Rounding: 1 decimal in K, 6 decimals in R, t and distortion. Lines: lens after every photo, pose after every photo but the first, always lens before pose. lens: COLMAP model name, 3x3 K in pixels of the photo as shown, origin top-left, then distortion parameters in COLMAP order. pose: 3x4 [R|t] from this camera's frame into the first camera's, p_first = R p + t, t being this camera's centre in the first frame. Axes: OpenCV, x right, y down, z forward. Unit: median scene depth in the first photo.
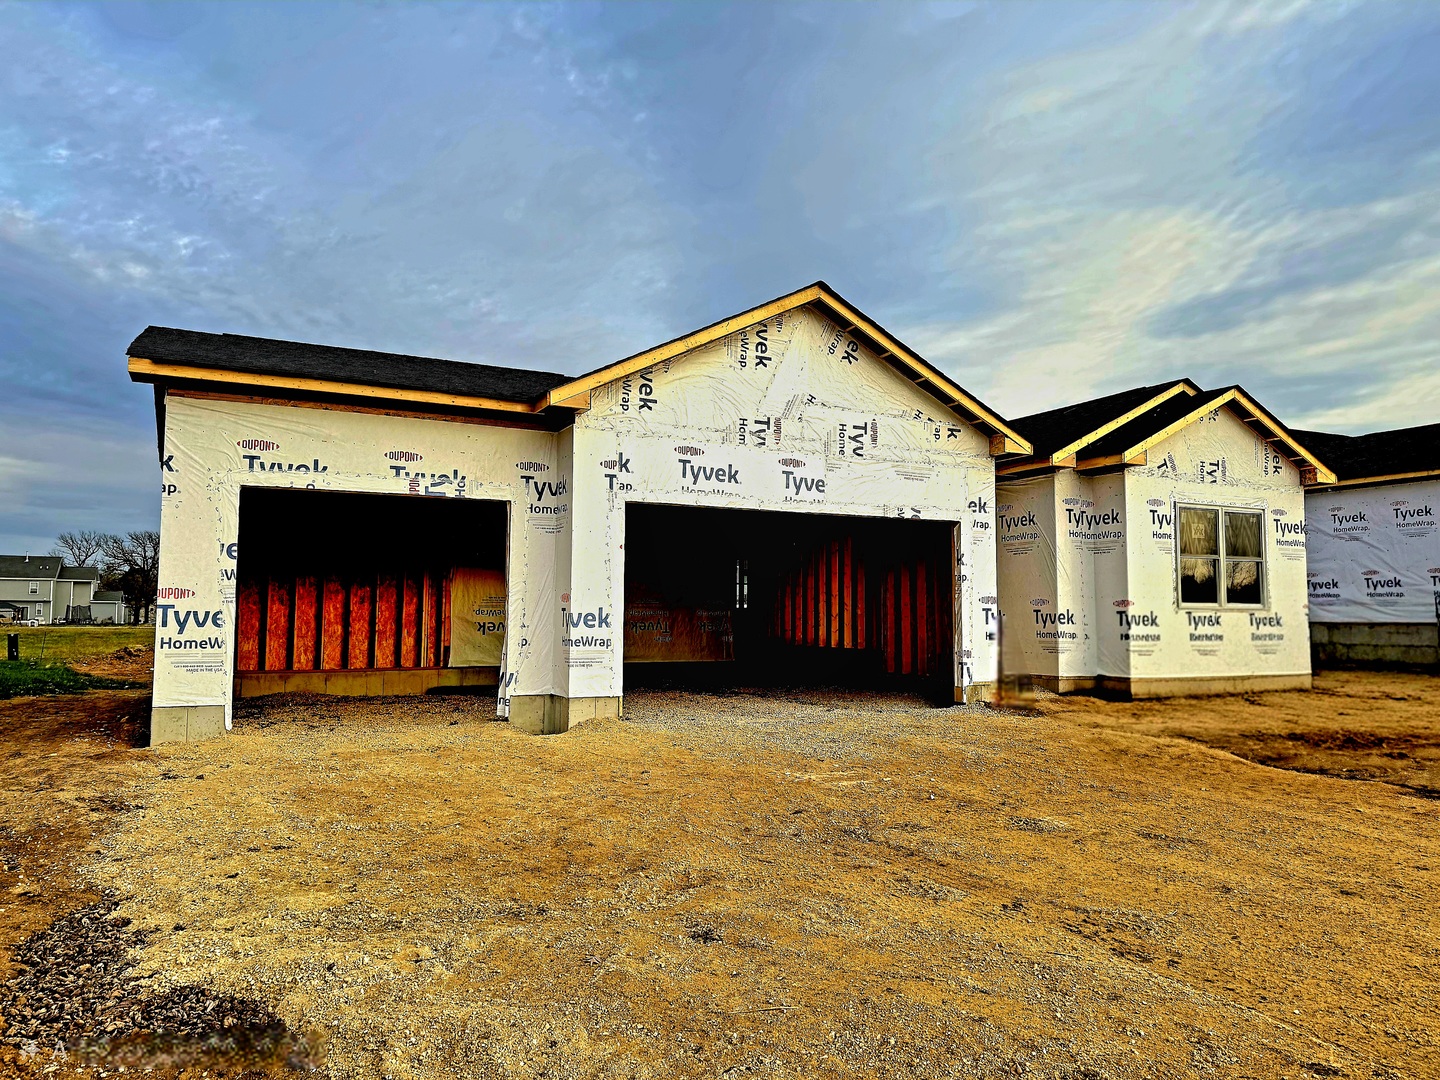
lens RADIAL K [[1022.6, 0, 720.3], [0, 1022.6, 547.3], [0, 0, 1]] dist [0.090189, -0.042706]
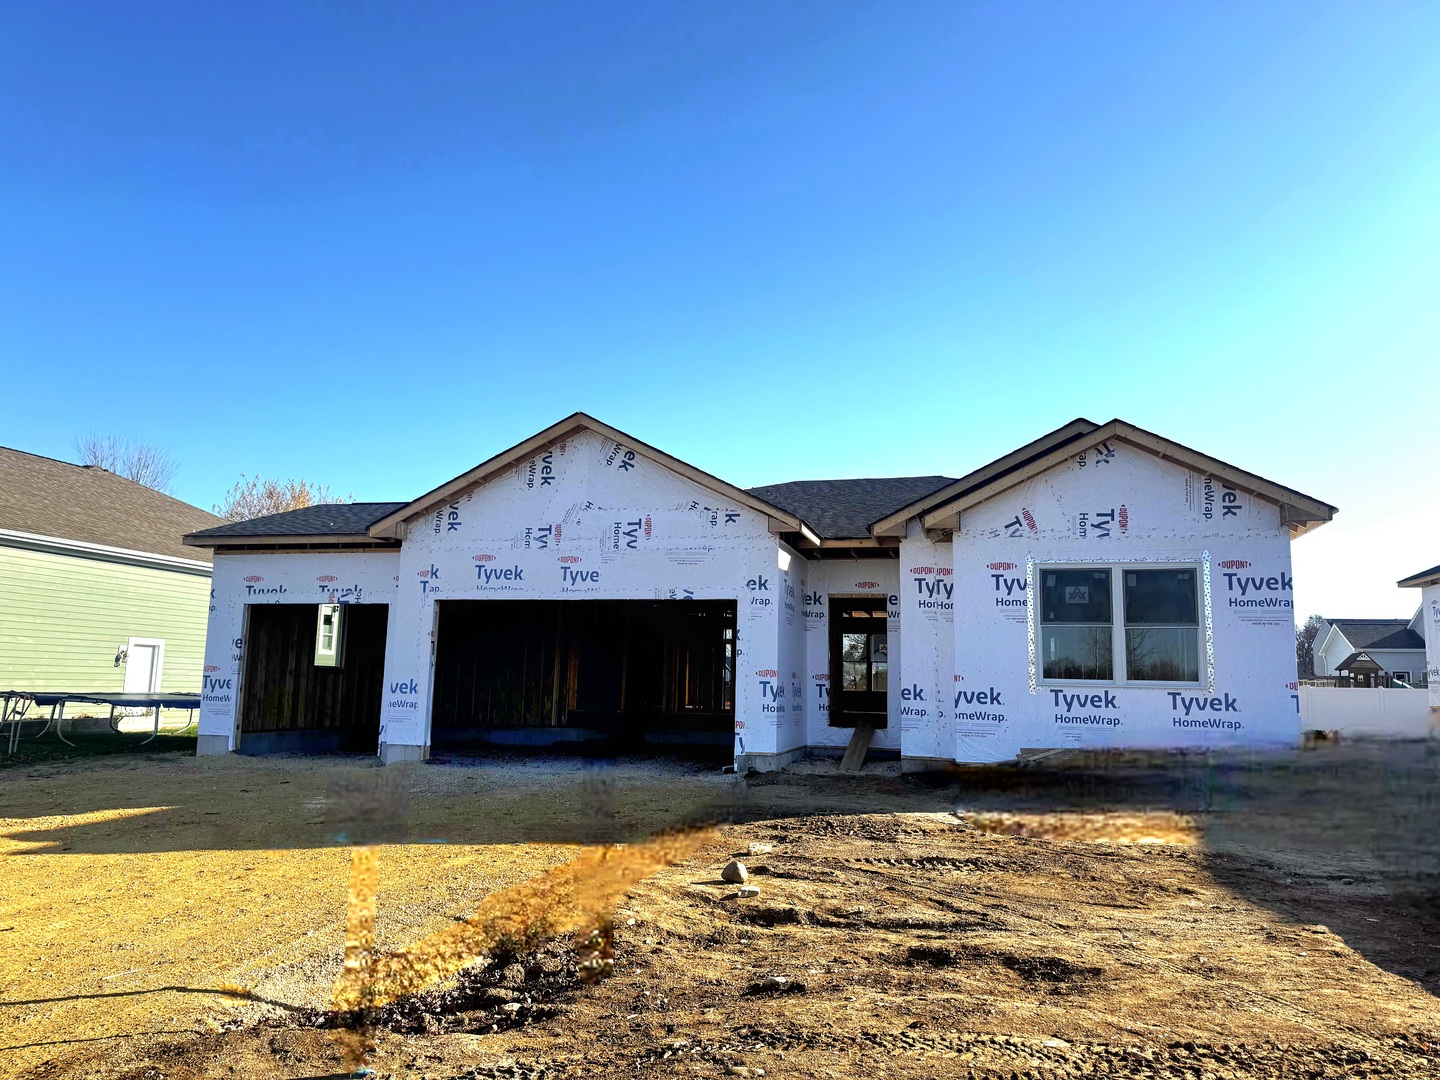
lens RADIAL K [[1030.5, 0, 728.3], [0, 1030.5, 551.0], [0, 0, 1]] dist [0.099145, -0.018926]
pose [[0.748088, -0.076458, -0.659181, 1.019907], [0.028719, 0.996140, -0.082949, 0.014493], [0.662978, 0.043122, 0.747396, 0.207564]]
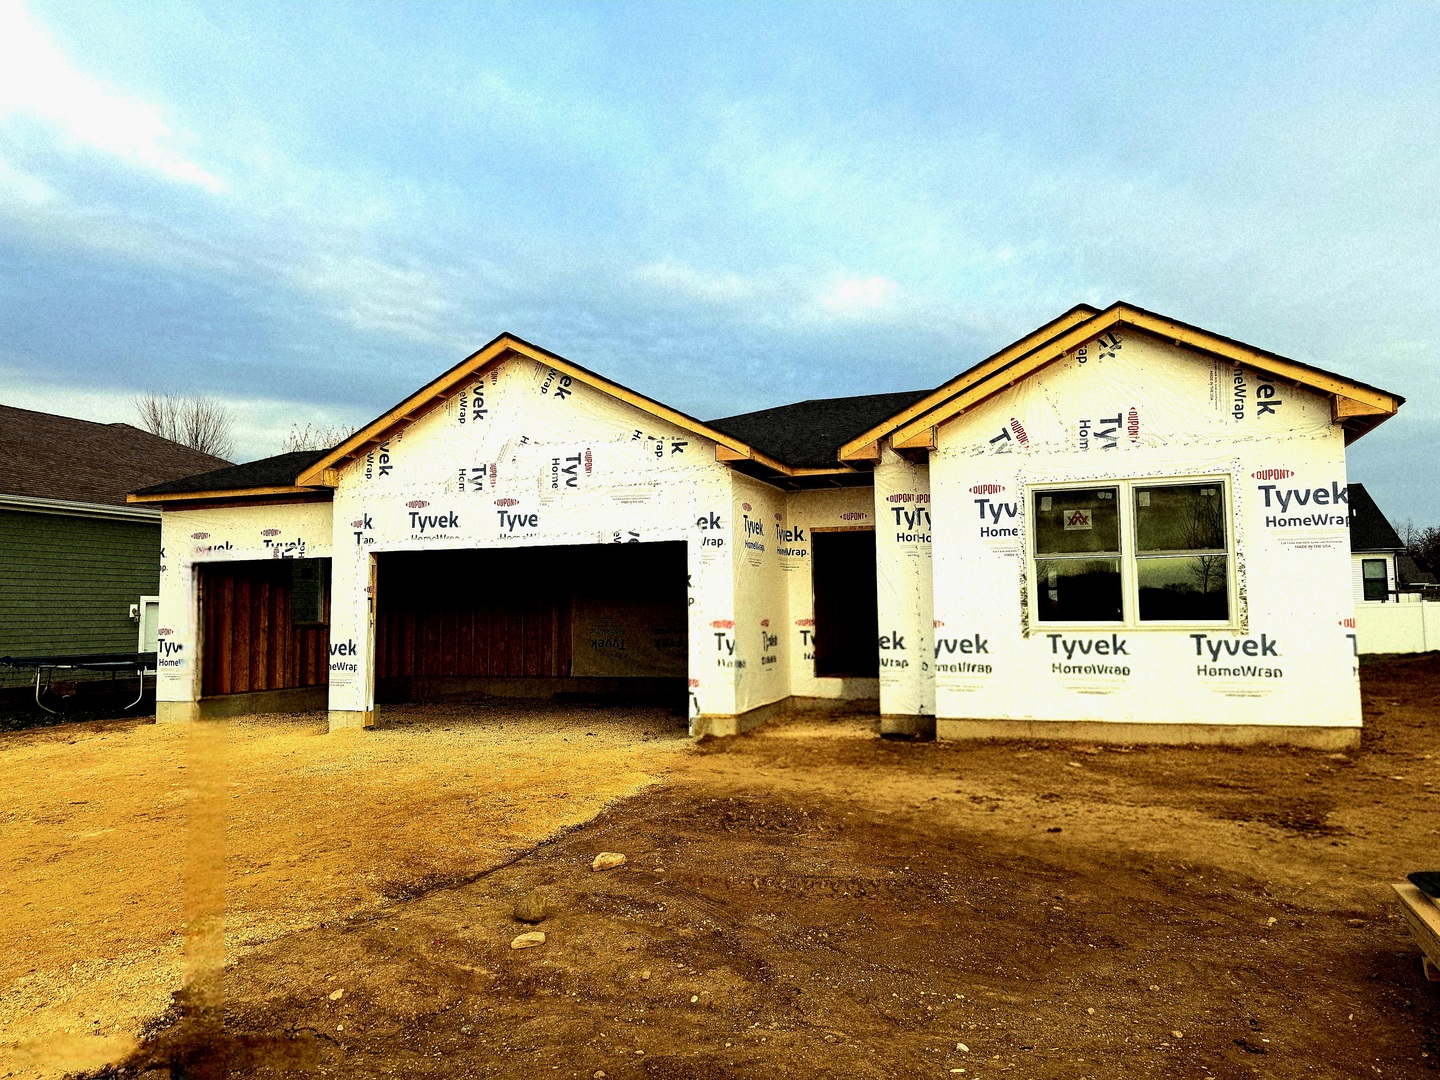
lens RADIAL K [[1022.6, 0, 720.4], [0, 1022.6, 538.9], [0, 0, 1]] dist [0.090189, -0.042706]
pose [[0.676273, -0.066660, -0.733629, 1.017519], [0.065170, 0.997406, -0.030553, 0.004005], [0.733763, -0.027148, 0.678863, 0.427178]]
